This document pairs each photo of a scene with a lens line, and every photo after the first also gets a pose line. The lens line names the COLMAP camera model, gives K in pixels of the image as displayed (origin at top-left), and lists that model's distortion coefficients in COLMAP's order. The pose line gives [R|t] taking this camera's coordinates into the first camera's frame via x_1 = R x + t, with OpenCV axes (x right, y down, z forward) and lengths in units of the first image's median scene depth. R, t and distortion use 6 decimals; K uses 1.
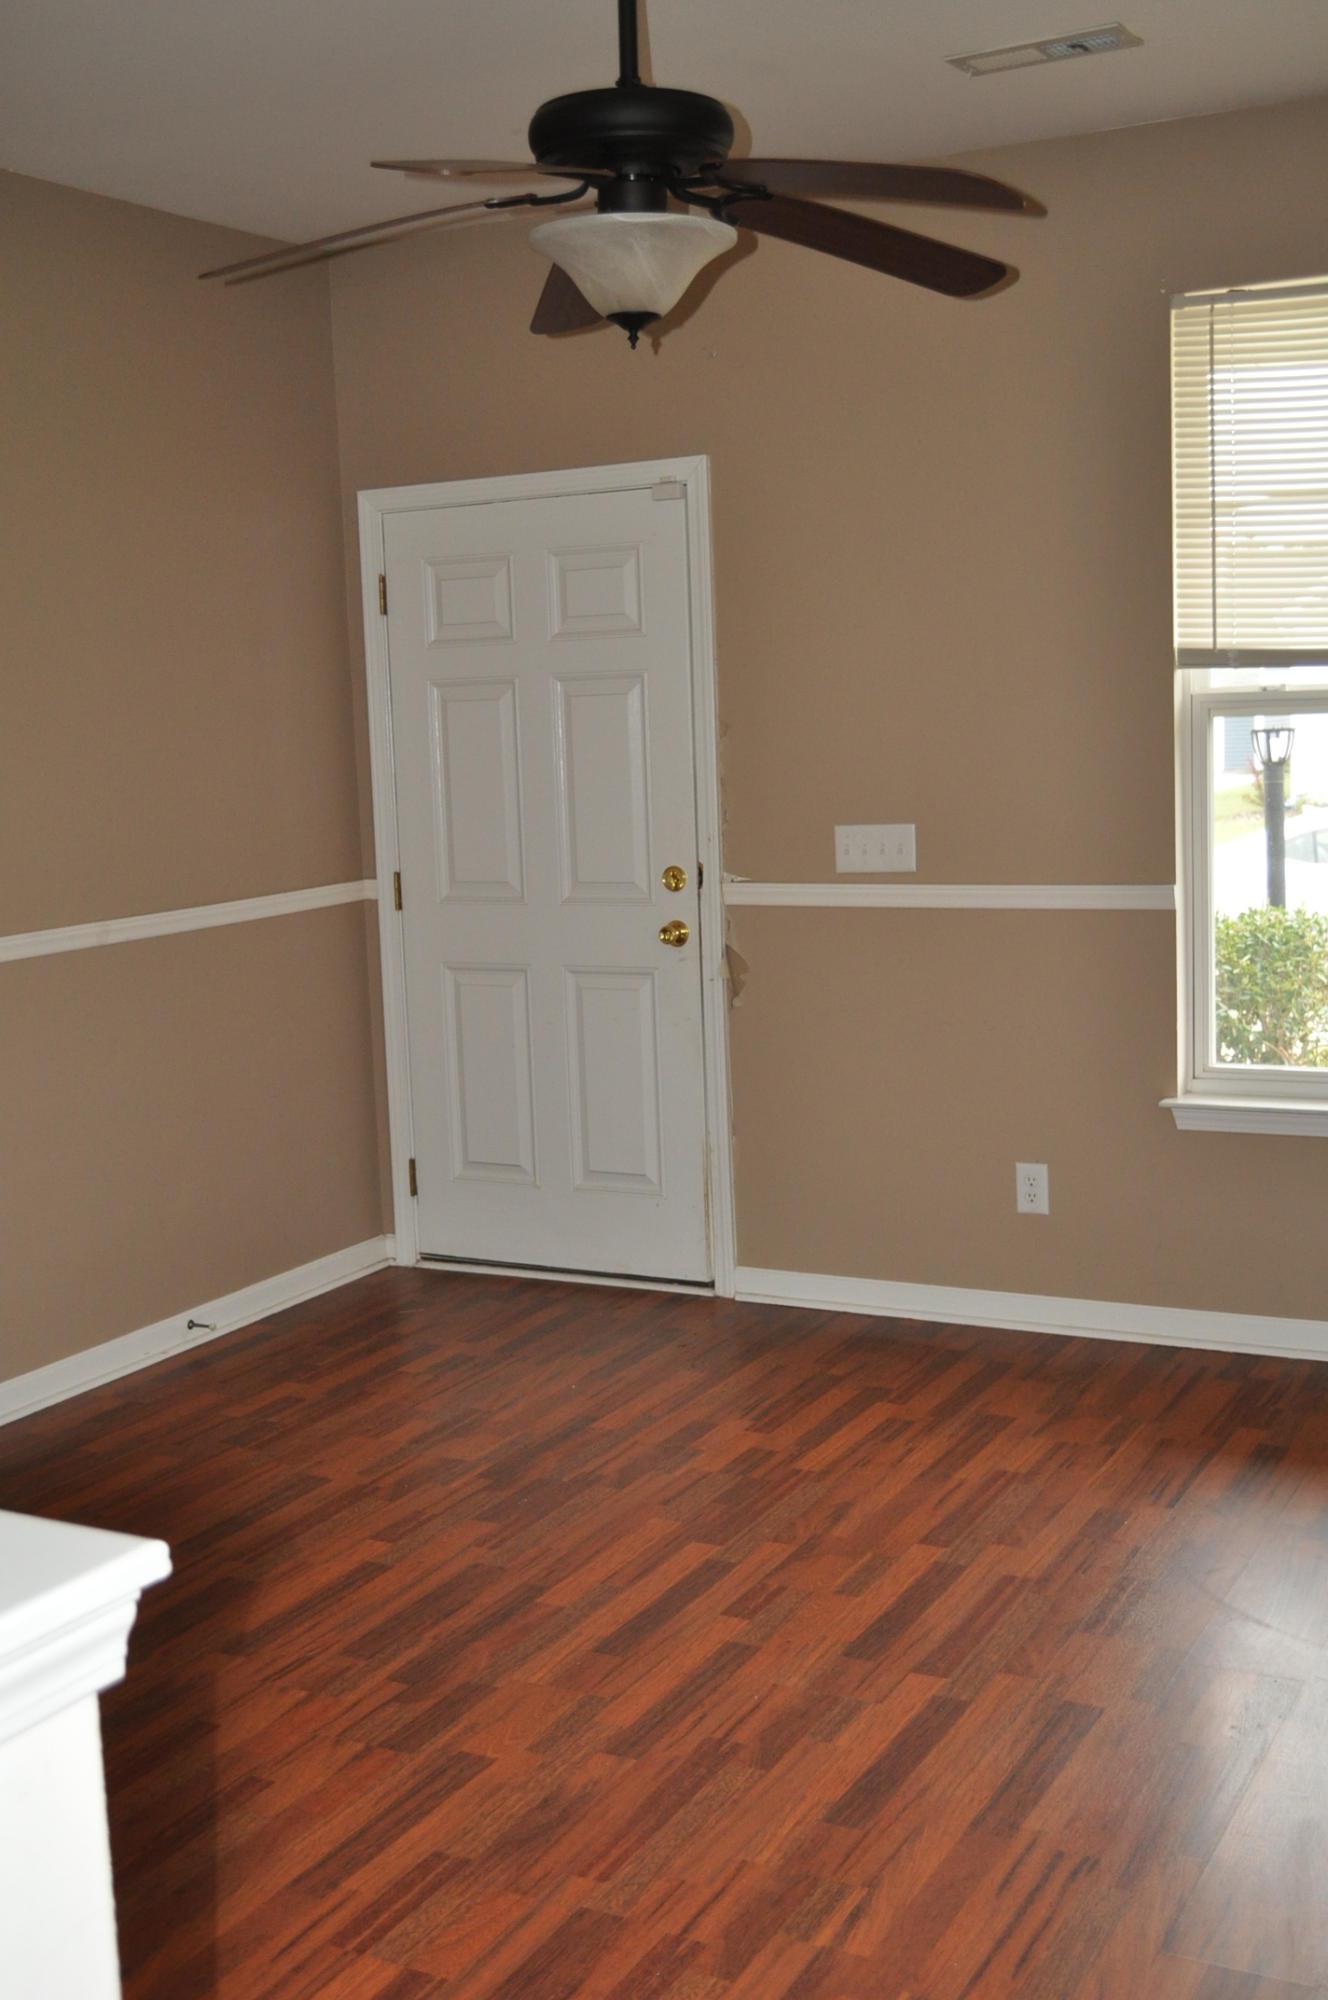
lens RADIAL K [[2237.9, 0, 665.2], [0, 2237.9, 1001.3], [0, 0, 1]] dist [-0.044354, 0.000000]
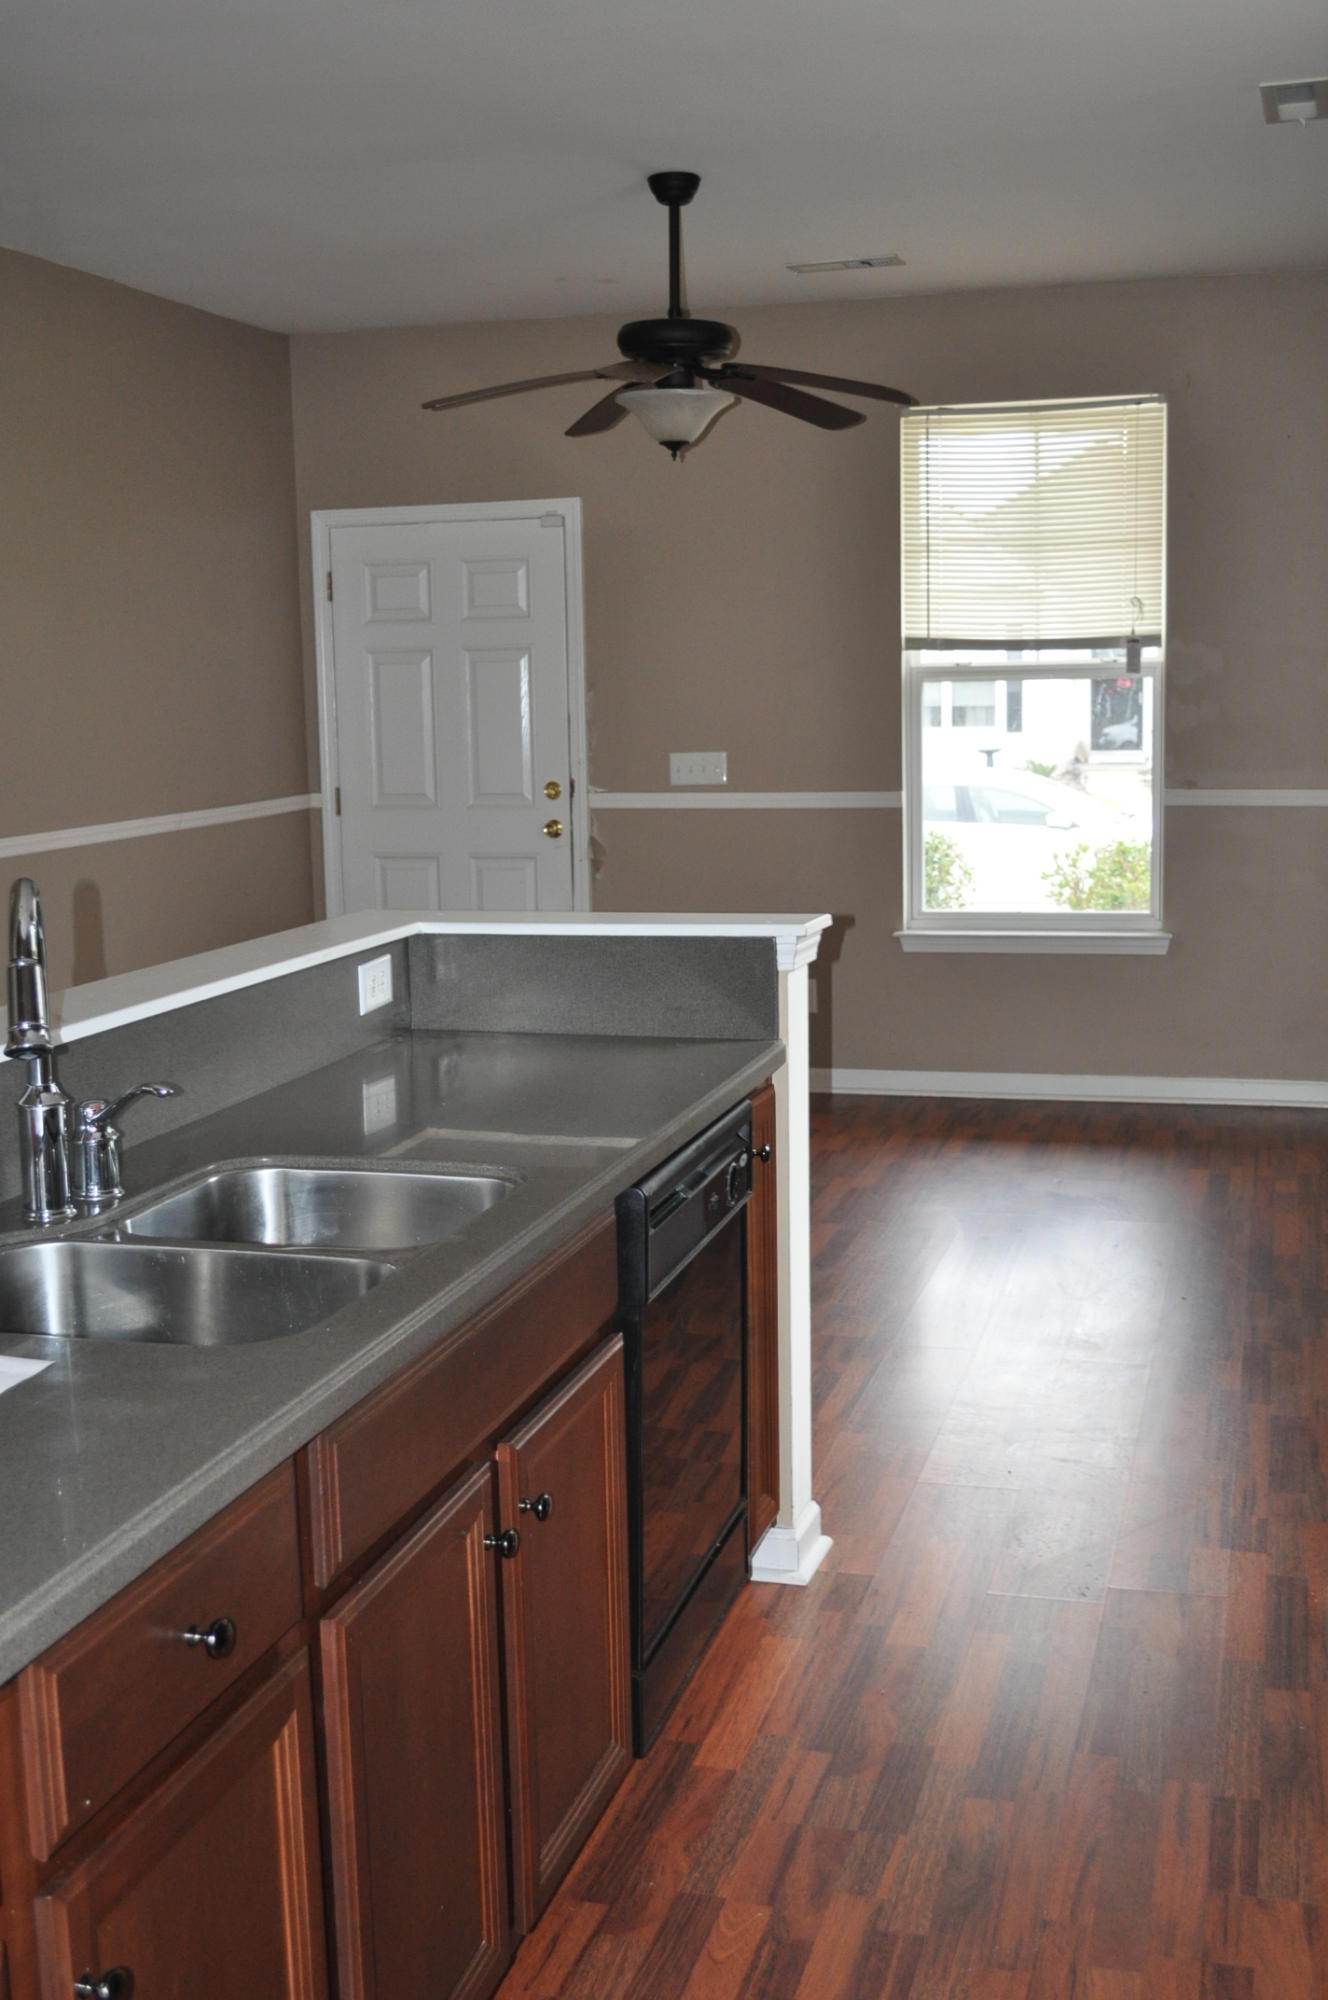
lens RADIAL K [[2237.9, 0, 664.2], [0, 2237.9, 999.8], [0, 0, 1]] dist [-0.044354, 0.000000]
pose [[0.977431, -0.014243, 0.210774, -0.237478], [0.012216, 0.999866, 0.010916, 0.066760], [-0.210901, -0.008095, 0.977474, -0.432715]]
